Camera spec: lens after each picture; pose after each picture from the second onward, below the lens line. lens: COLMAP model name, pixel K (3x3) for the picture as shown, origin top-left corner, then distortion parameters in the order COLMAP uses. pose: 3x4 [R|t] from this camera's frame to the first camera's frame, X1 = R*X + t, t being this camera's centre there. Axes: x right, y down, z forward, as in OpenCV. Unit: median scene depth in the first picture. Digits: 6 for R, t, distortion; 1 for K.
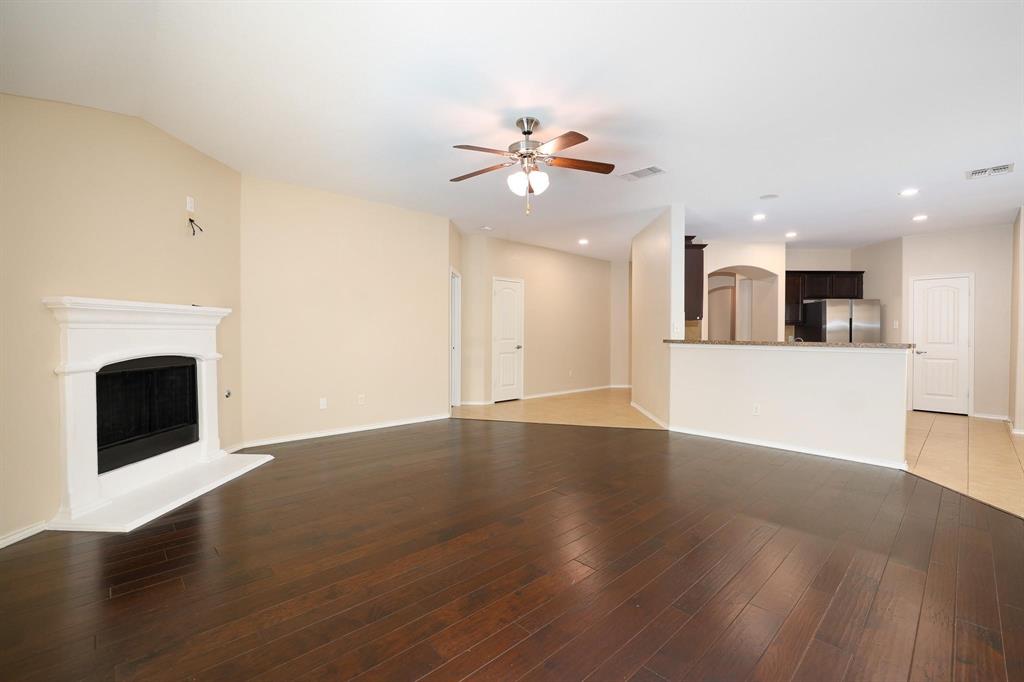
lens RADIAL K [[435.7, 0, 509.8], [0, 435.7, 339.6], [0, 0, 1]] dist [-0.030588, 0.009173]
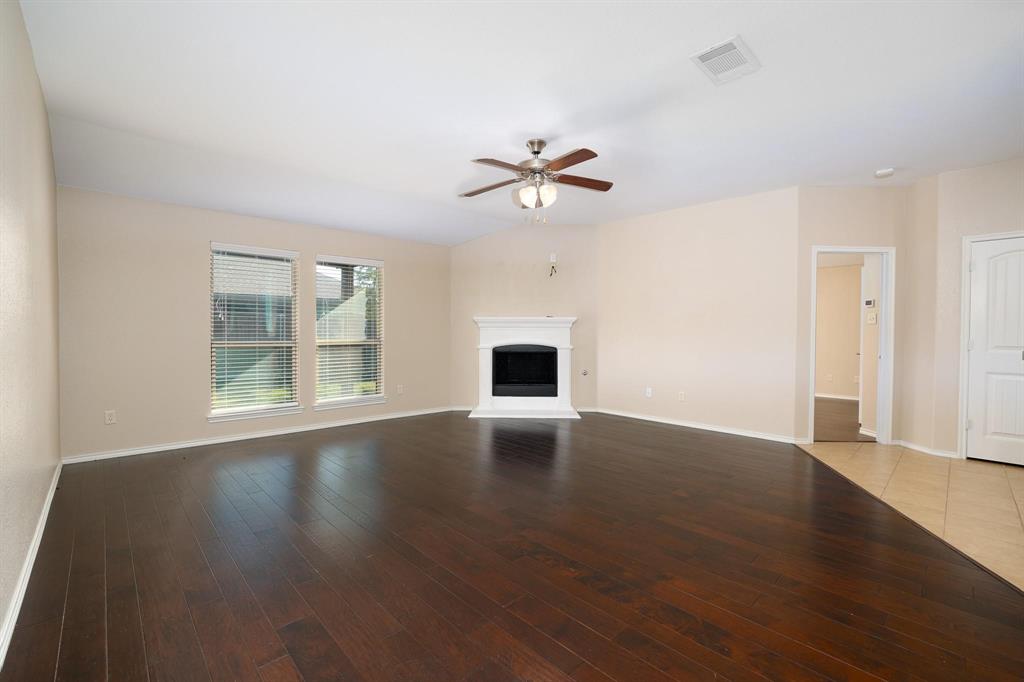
lens RADIAL K [[435.7, 0, 509.8], [0, 435.7, 339.6], [0, 0, 1]] dist [-0.030588, 0.009173]
pose [[0.015146, 0.022893, -0.999623, 1.007596], [-0.014452, 0.999638, 0.022675, -0.024119], [0.999781, 0.014103, 0.015471, 0.808850]]
